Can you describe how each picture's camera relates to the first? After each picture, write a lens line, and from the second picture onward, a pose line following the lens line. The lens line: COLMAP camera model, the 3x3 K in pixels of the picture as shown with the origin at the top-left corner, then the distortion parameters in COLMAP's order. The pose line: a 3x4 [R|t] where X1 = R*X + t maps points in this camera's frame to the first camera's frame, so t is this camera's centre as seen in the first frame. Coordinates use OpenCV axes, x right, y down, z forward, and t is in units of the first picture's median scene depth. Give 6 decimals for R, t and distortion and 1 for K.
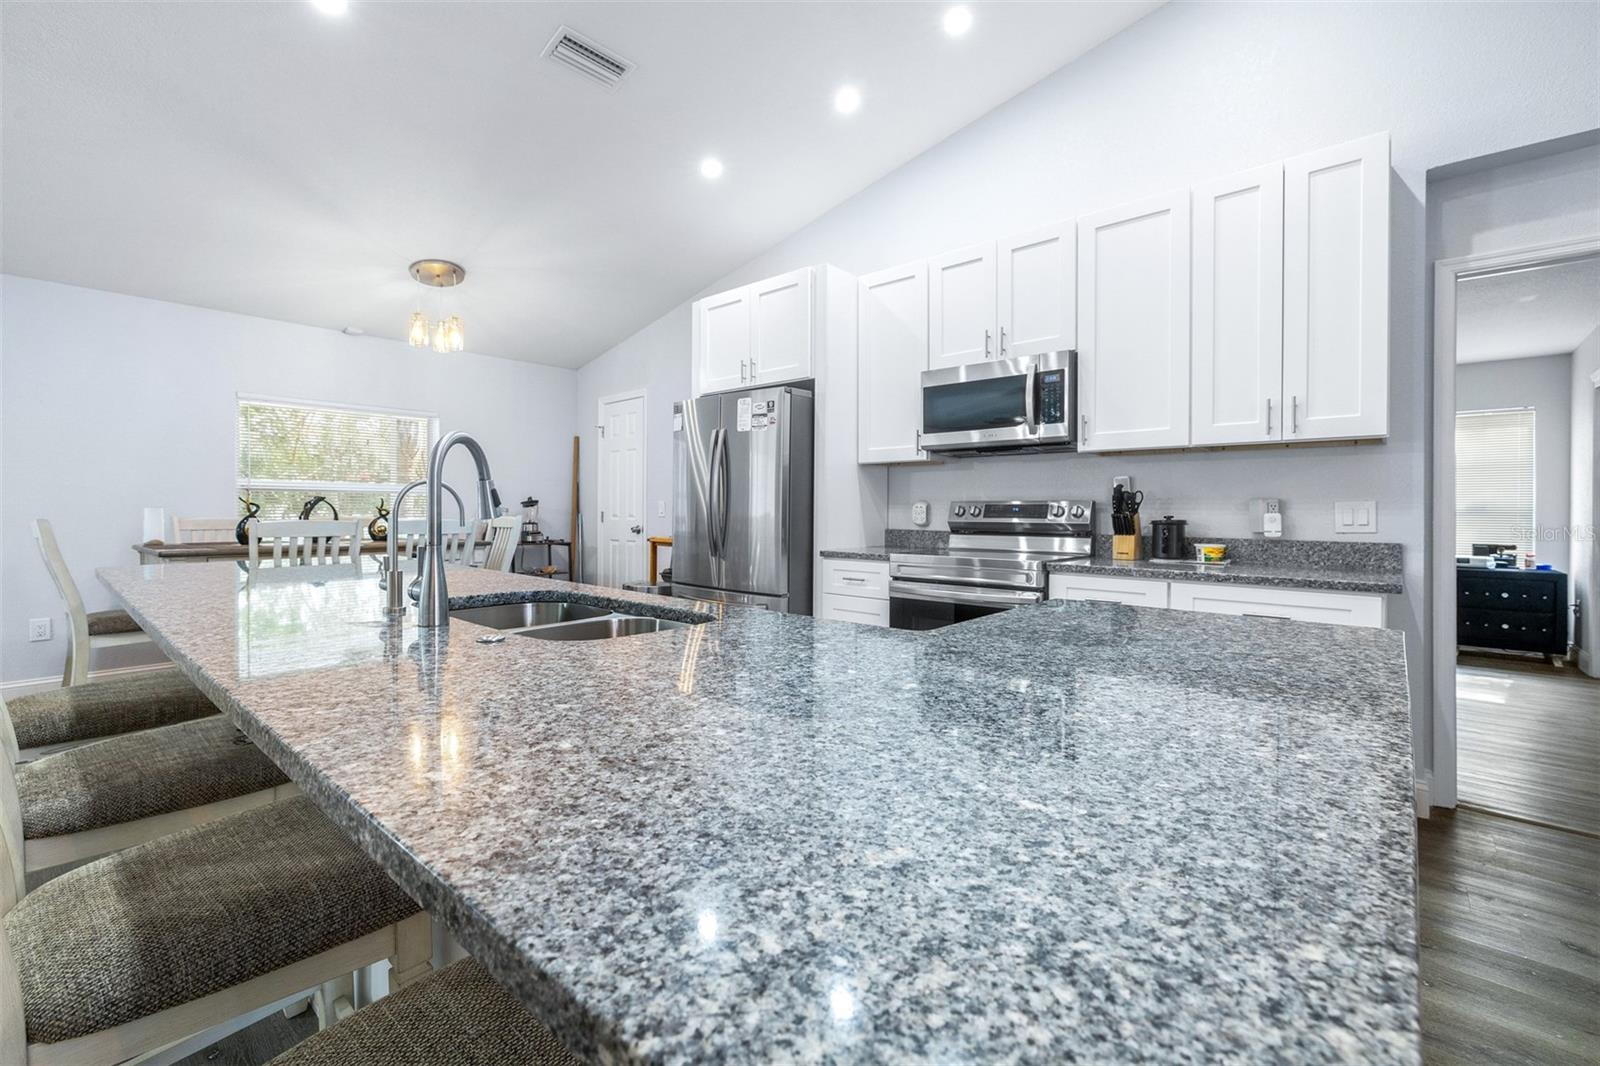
lens RADIAL K [[682.4, 0, 802.7], [0, 682.4, 512.0], [0, 0, 1]] dist [0.001846, 0.000262]
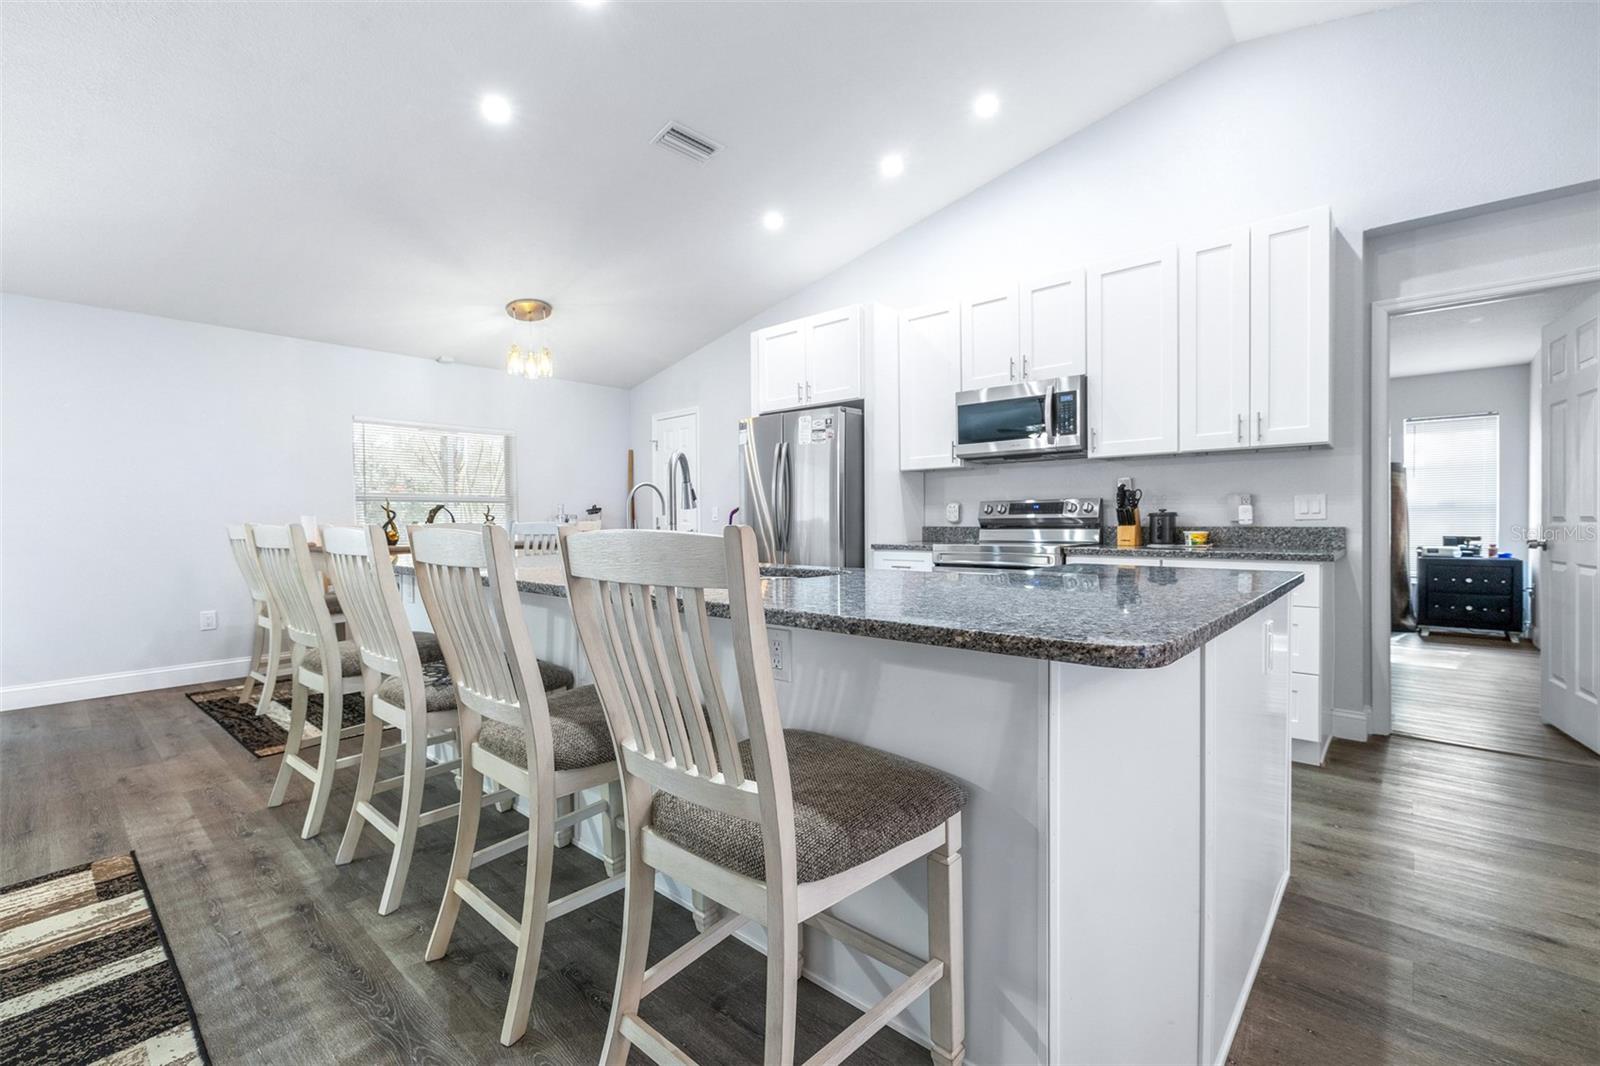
lens RADIAL K [[682.4, 0, 806.6], [0, 682.4, 529.4], [0, 0, 1]] dist [0.001846, 0.000262]
pose [[0.999906, -0.013216, -0.003582, -0.086792], [0.013255, 0.999850, 0.011110, 0.017129], [0.003434, -0.011156, 0.999932, -0.199072]]
